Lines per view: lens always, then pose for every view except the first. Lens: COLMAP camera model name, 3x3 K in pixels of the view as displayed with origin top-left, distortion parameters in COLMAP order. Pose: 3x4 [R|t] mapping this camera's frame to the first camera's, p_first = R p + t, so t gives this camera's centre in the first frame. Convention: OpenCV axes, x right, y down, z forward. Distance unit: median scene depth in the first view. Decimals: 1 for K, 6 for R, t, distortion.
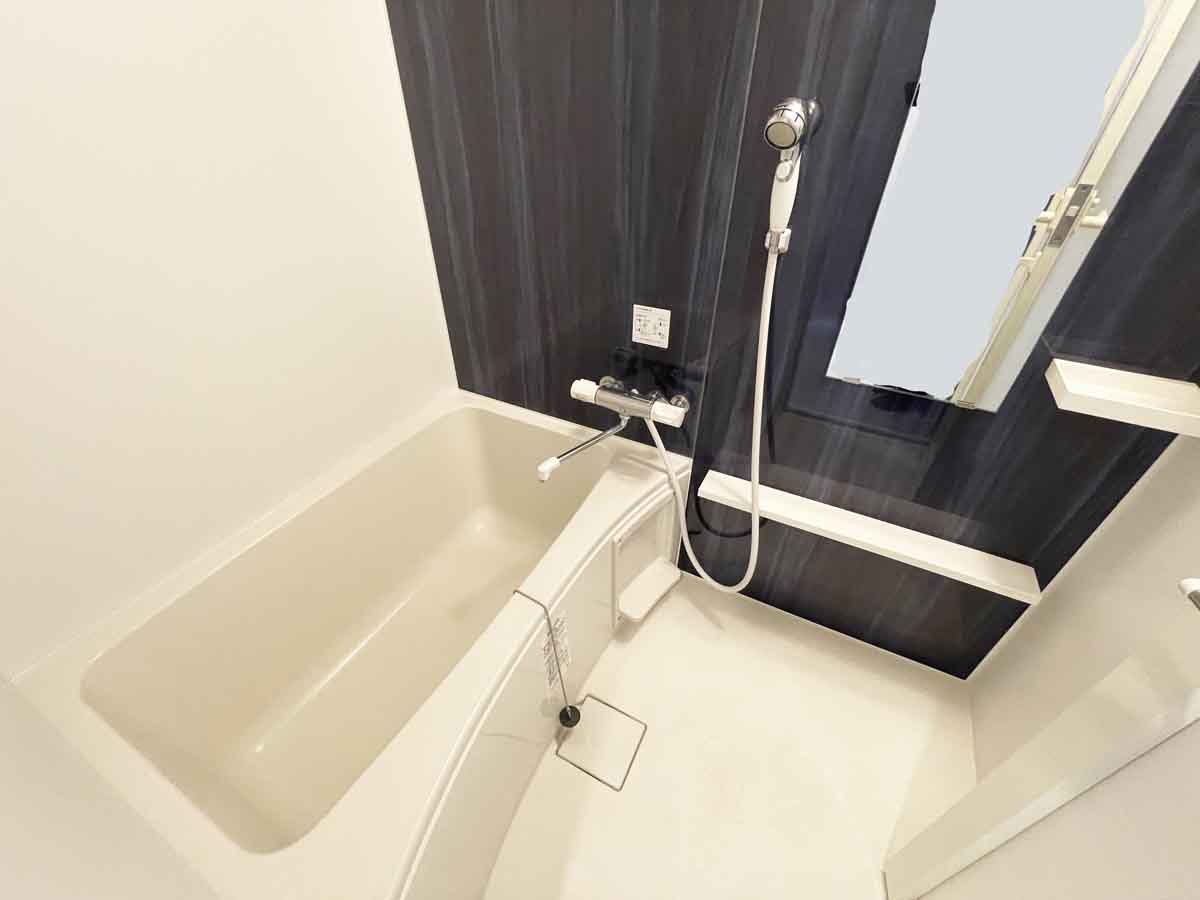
lens RADIAL K [[486.6, 0, 599.0], [0, 486.6, 448.6], [0, 0, 1]] dist [0.003745, 0.000581]
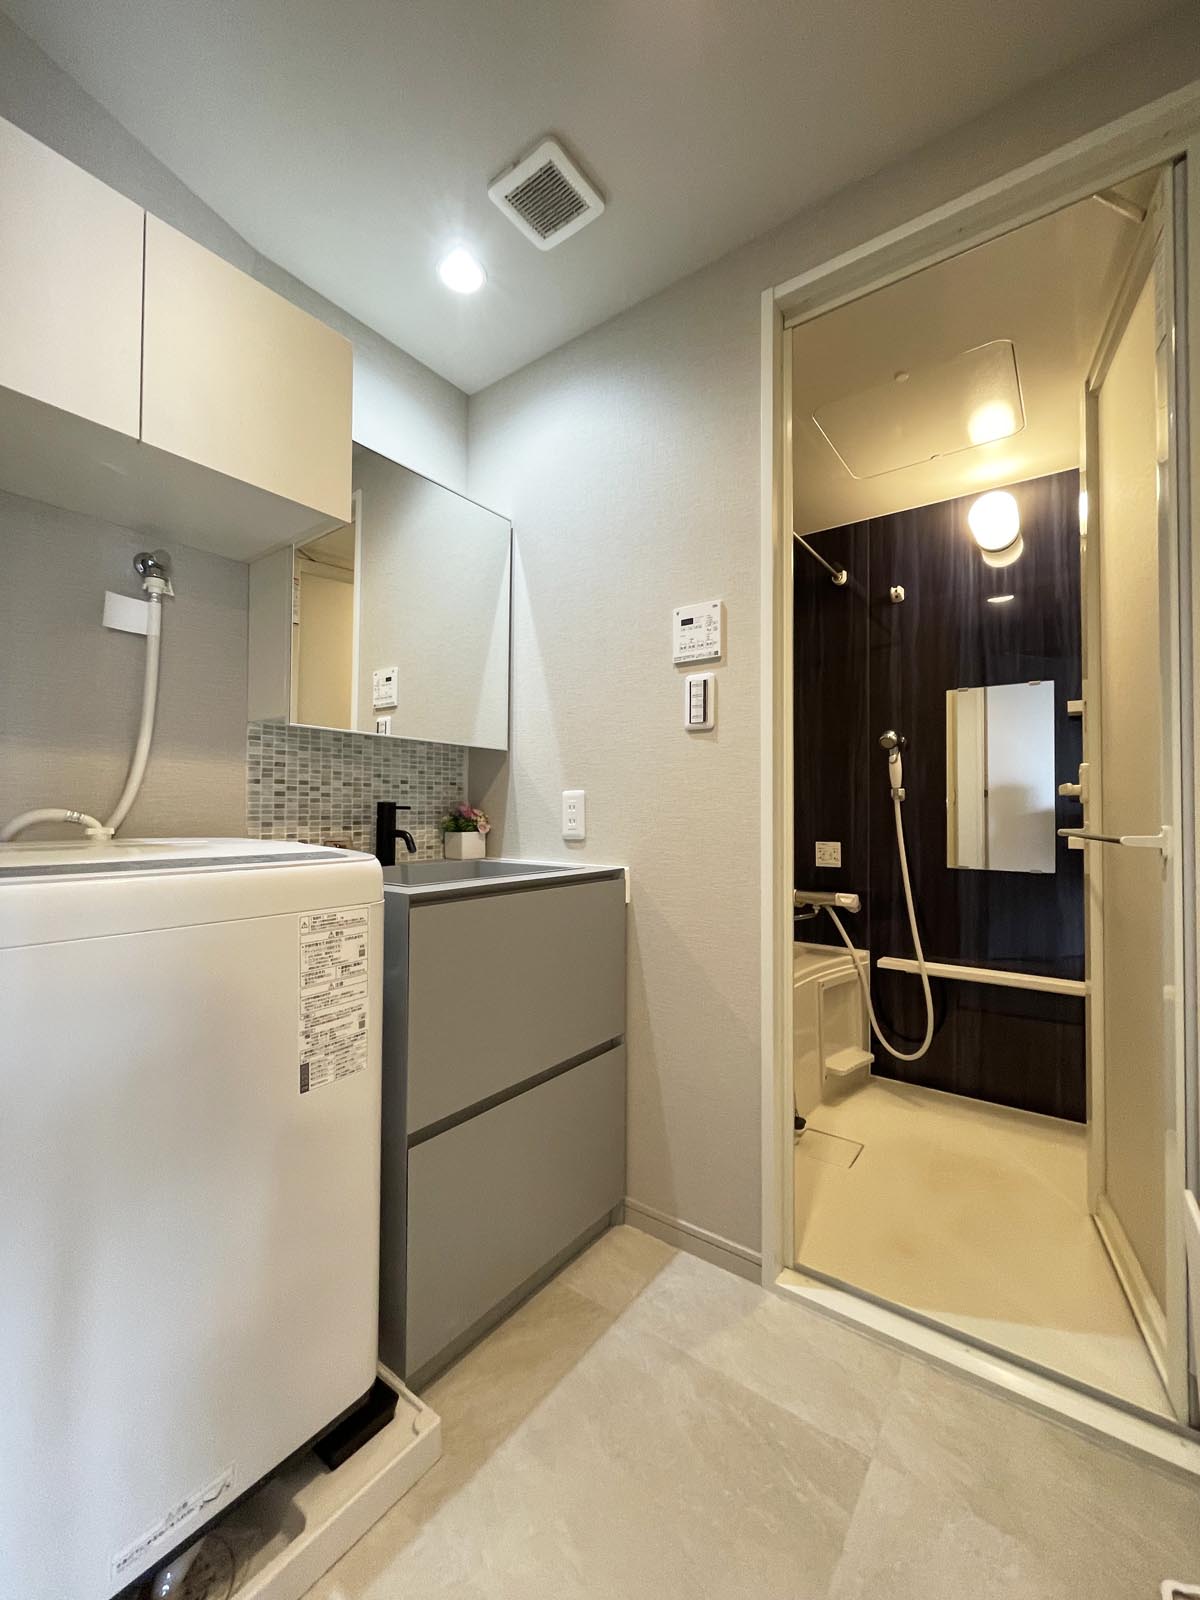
lens RADIAL K [[648.8, 0, 601.2], [0, 648.8, 799.0], [0, 0, 1]] dist [0.003745, 0.000581]
pose [[0.987895, -0.002790, -0.155097, -0.289796], [-0.092533, 0.791874, -0.603633, 0.934699], [0.124501, 0.610678, 0.782031, -0.838730]]
